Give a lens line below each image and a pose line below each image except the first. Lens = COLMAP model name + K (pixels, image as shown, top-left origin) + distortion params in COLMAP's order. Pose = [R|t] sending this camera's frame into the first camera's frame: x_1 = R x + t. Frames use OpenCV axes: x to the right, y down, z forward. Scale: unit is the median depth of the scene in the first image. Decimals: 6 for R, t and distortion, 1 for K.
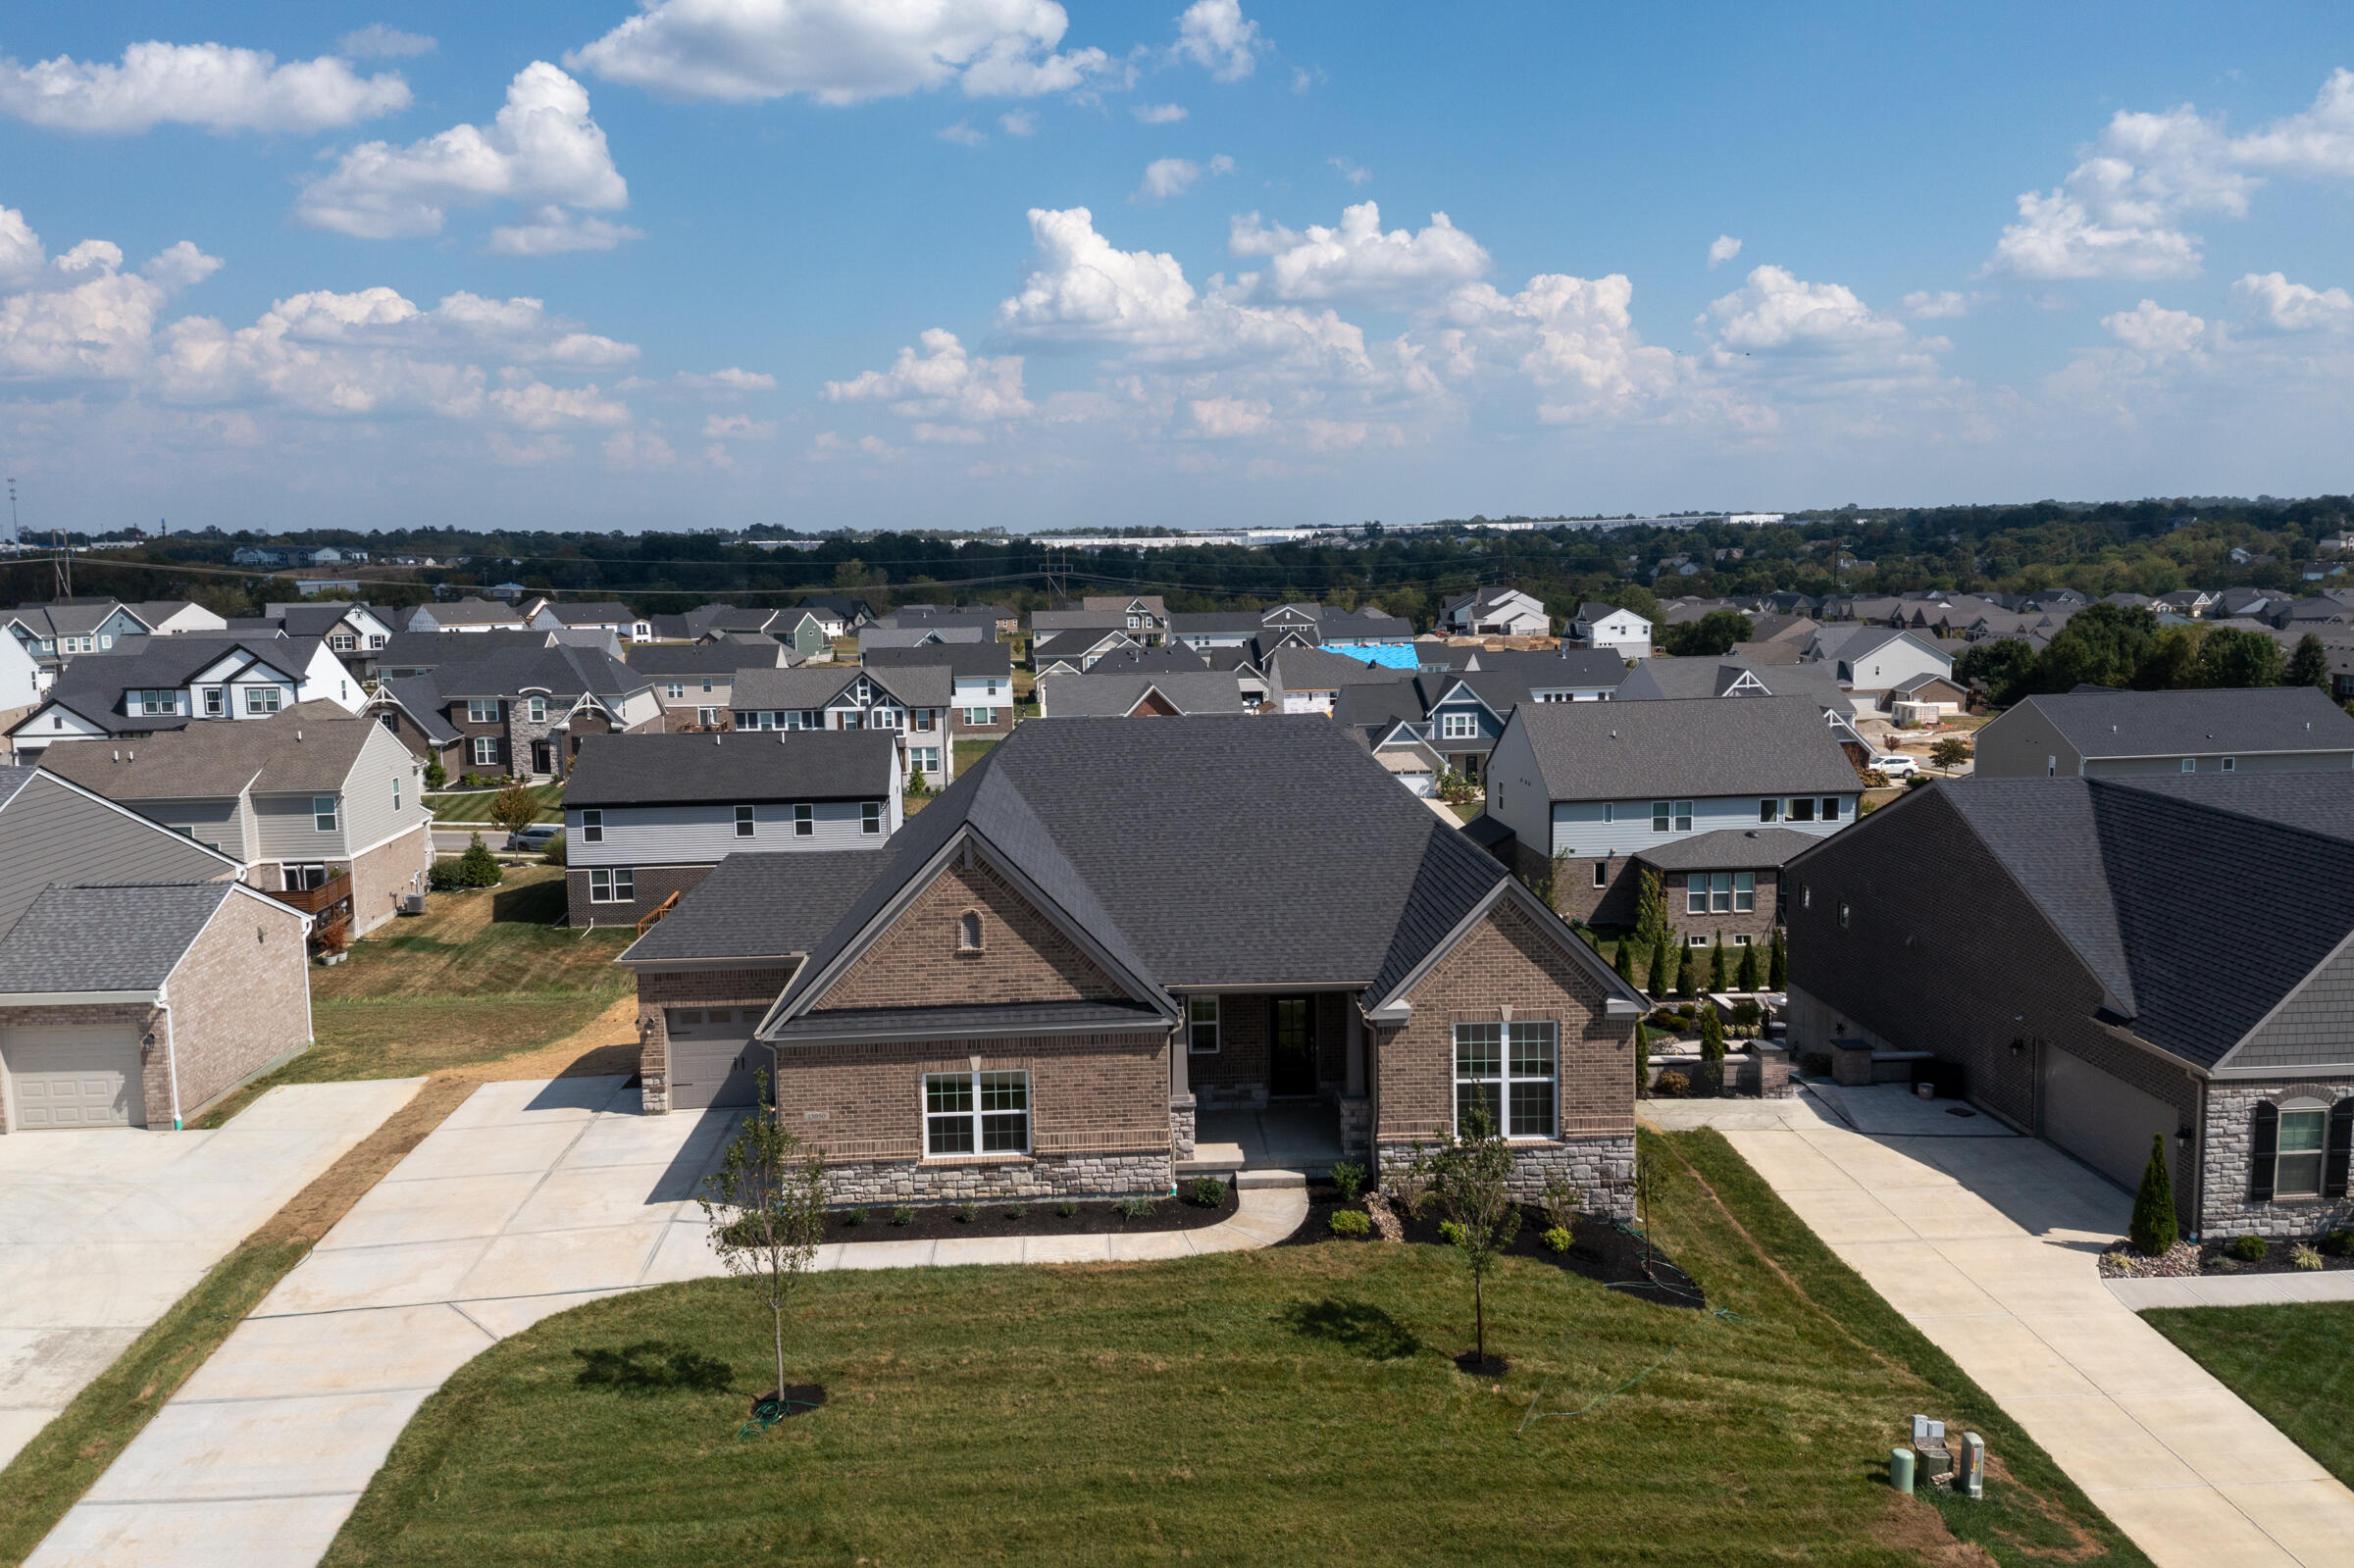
lens RADIAL K [[1803.1, 0, 1187.6], [0, 1803.1, 809.5], [0, 0, 1]] dist [0.241169, -0.298838]
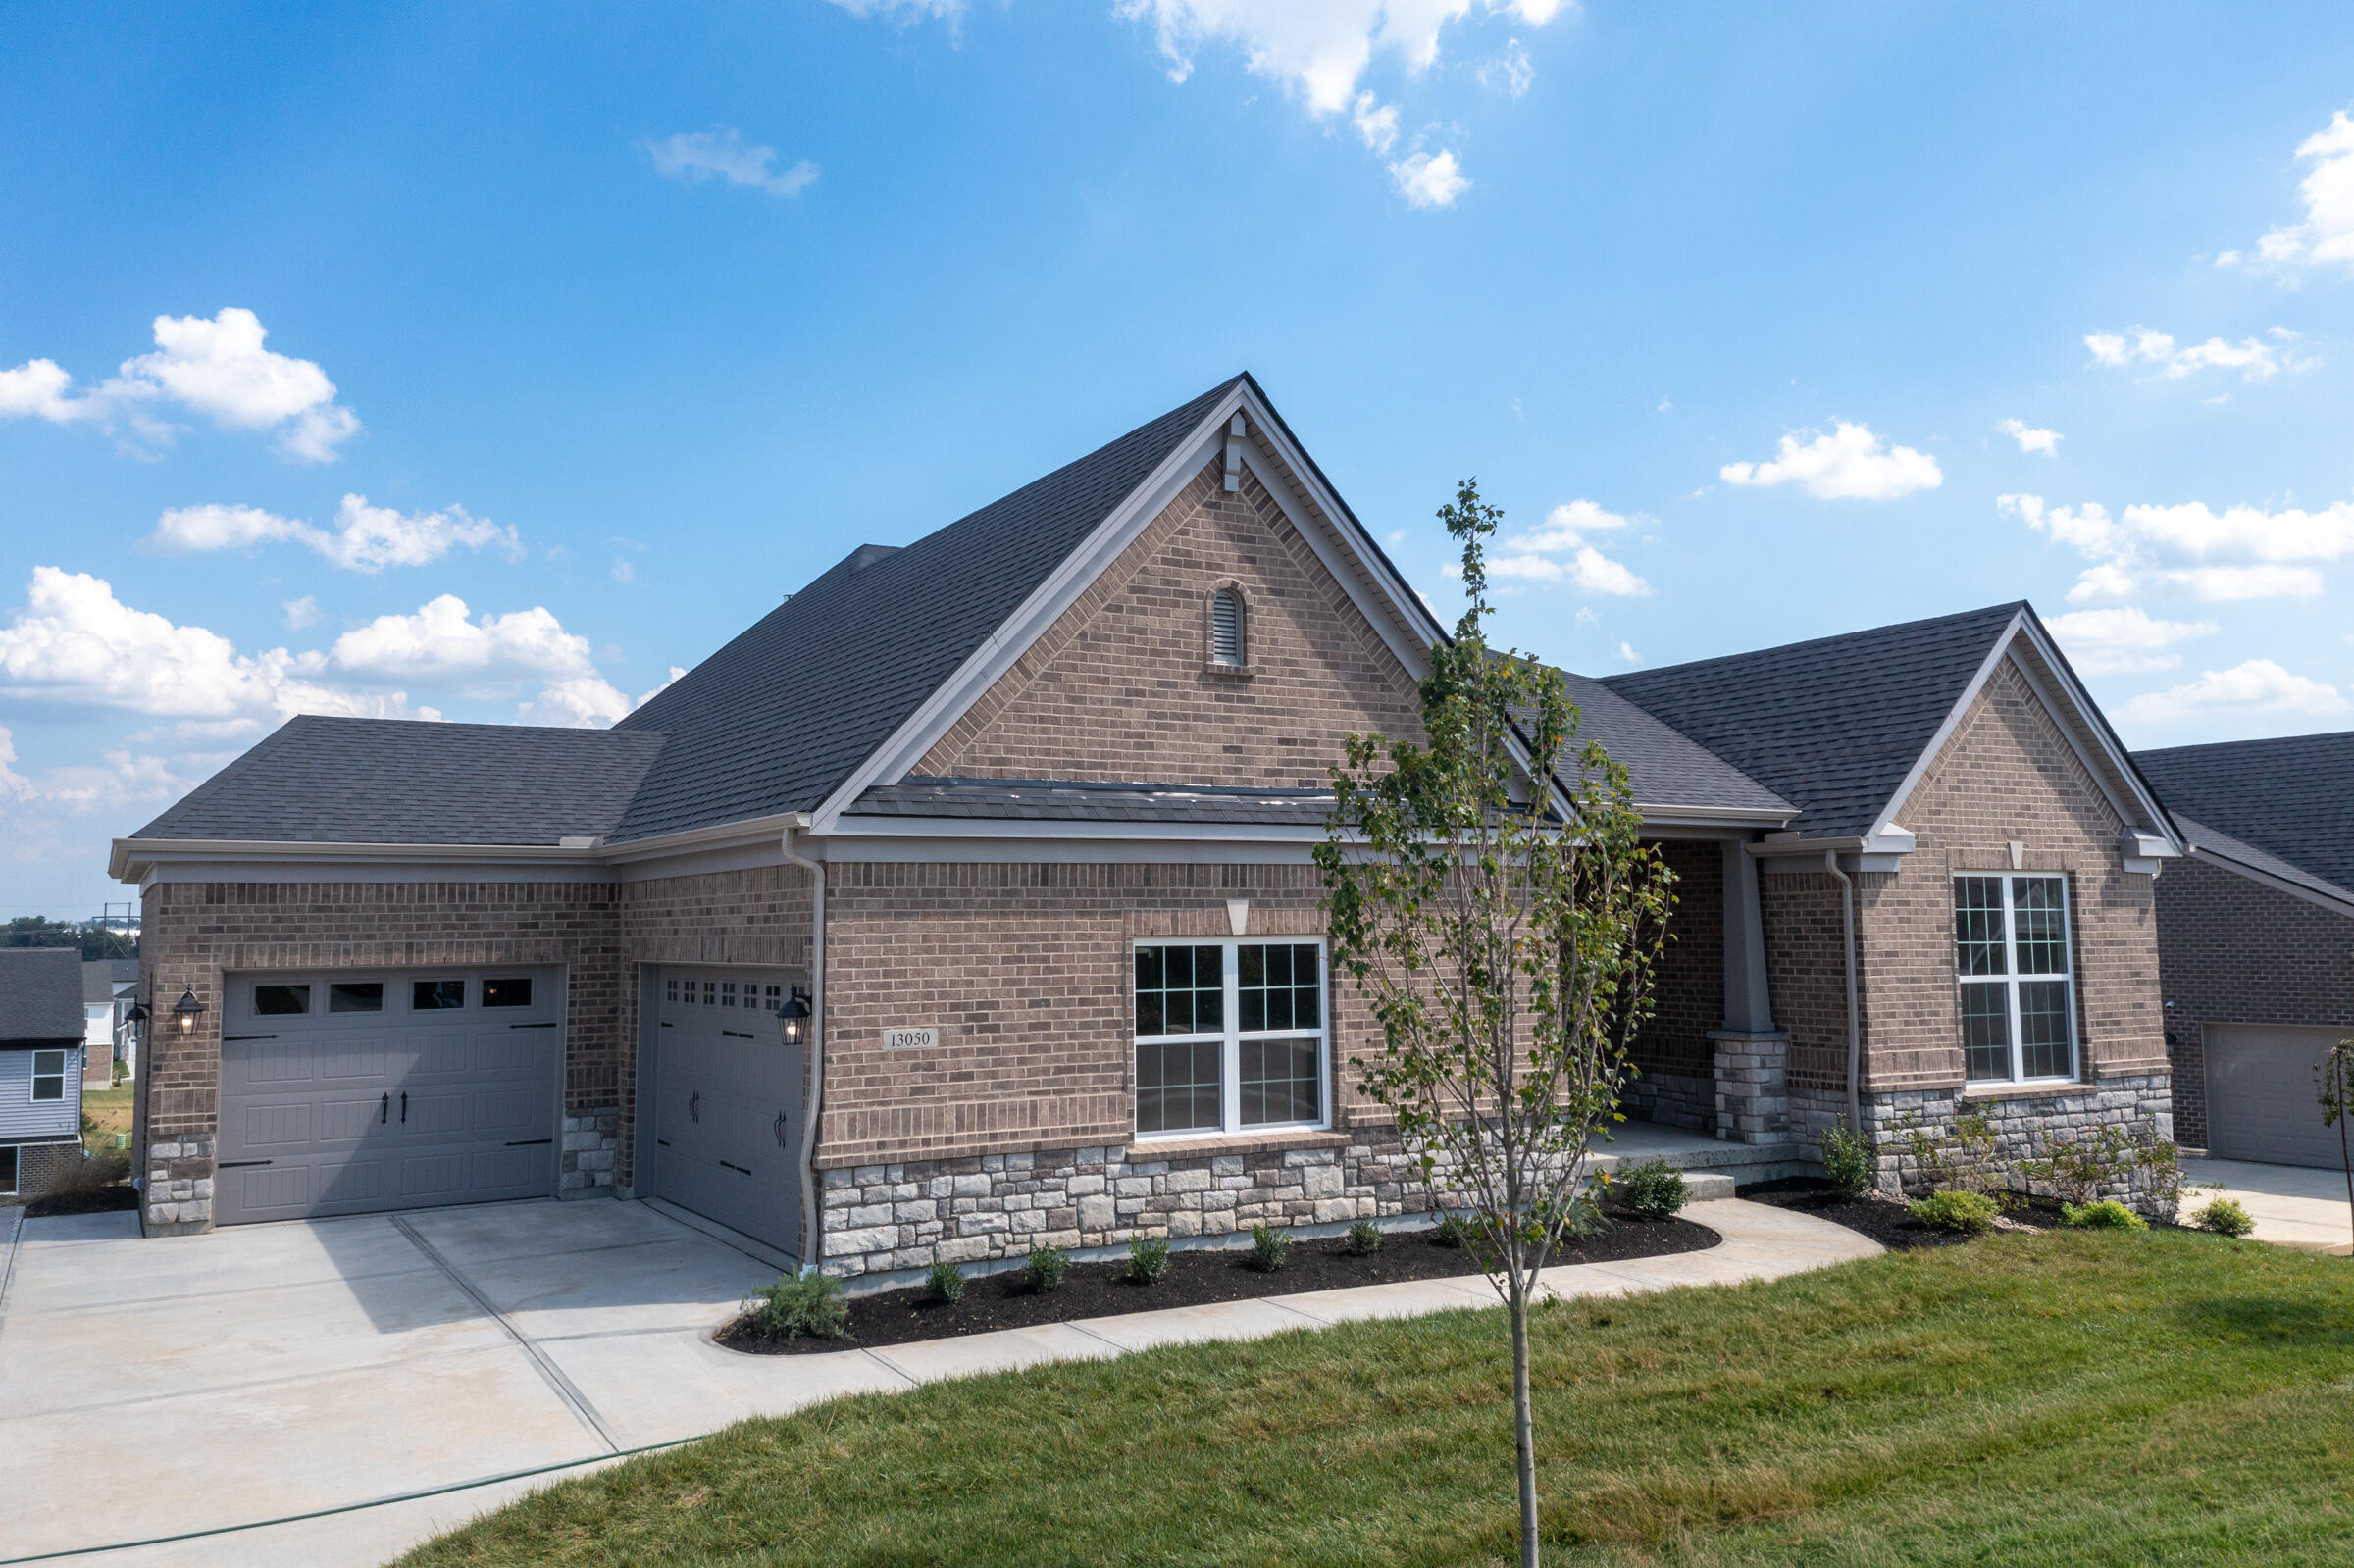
lens RADIAL K [[1803.1, 0, 1187.6], [0, 1803.1, 809.5], [0, 0, 1]] dist [0.241169, -0.298838]
pose [[0.887277, 0.039277, 0.459561, -0.334413], [0.065060, 0.975748, -0.209004, 0.205176], [-0.456625, 0.215344, 0.863204, 0.603725]]
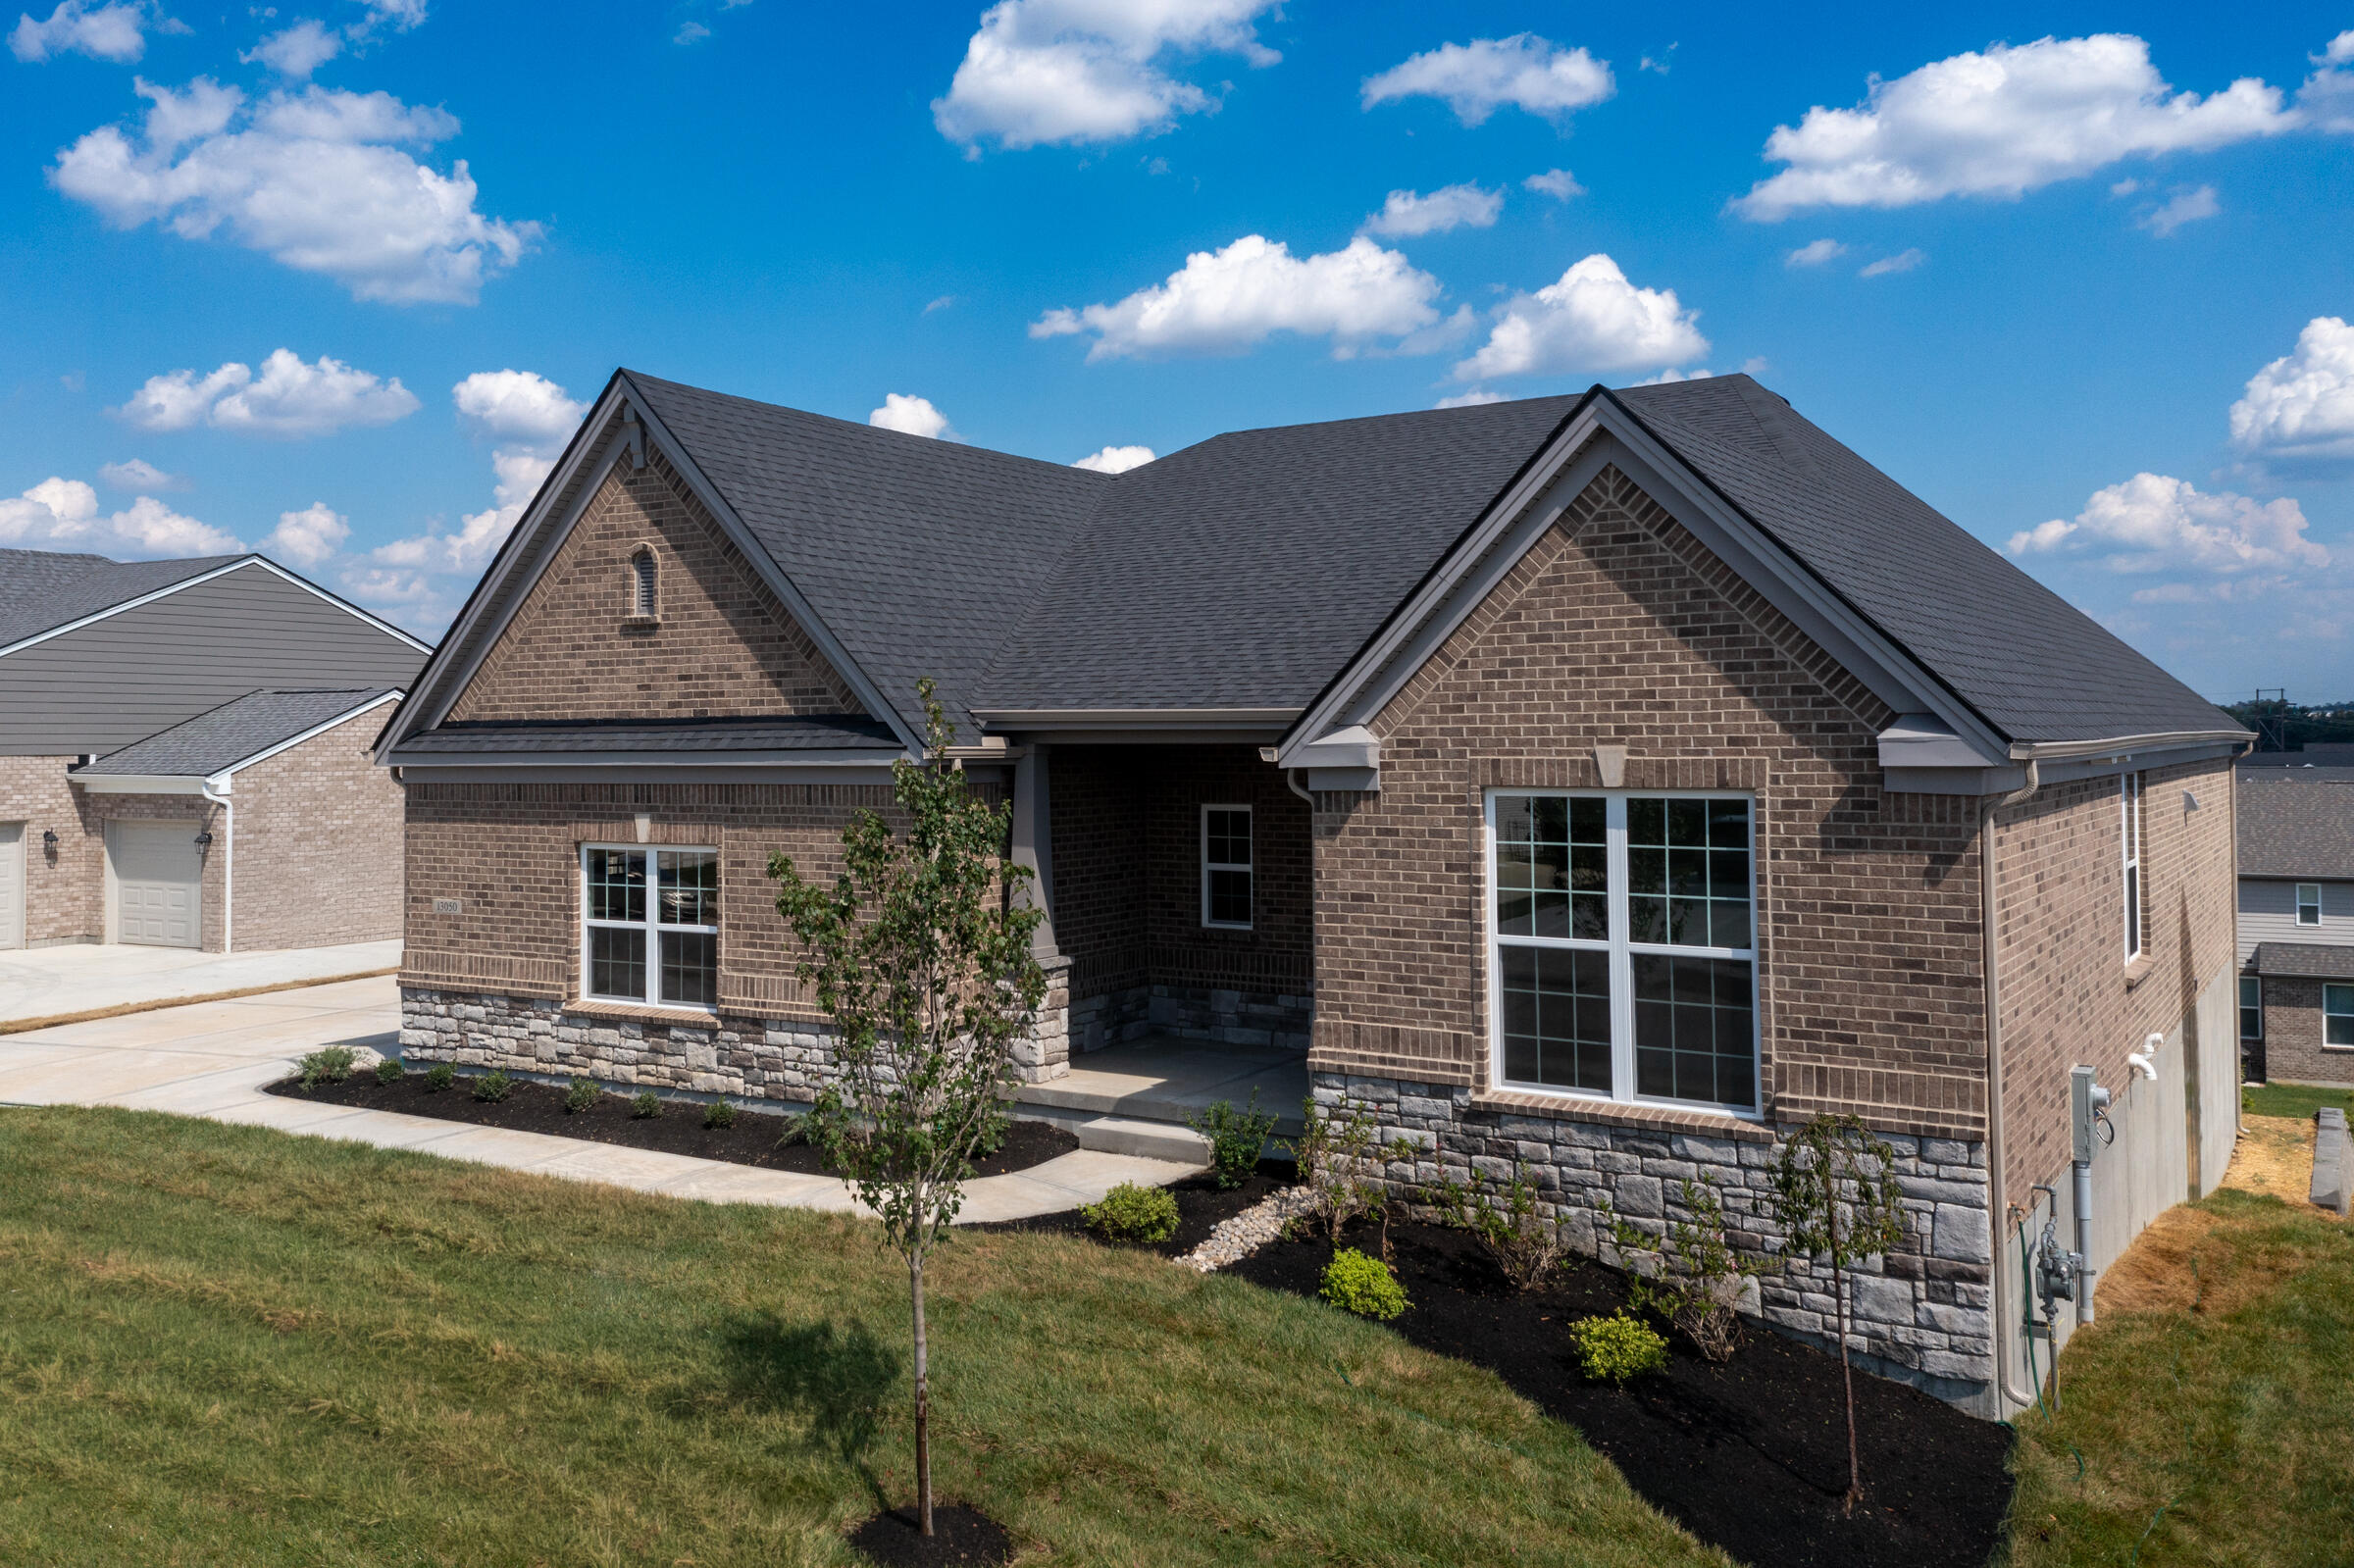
lens RADIAL K [[1941.3, 0, 1076.6], [0, 1941.3, 732.3], [0, 0, 1]] dist [0.179499, -0.001630]
pose [[0.813479, 0.012014, -0.581470, 0.328857], [-0.093891, 0.989385, -0.110912, 0.162581], [0.573965, 0.144820, 0.805972, 0.590865]]
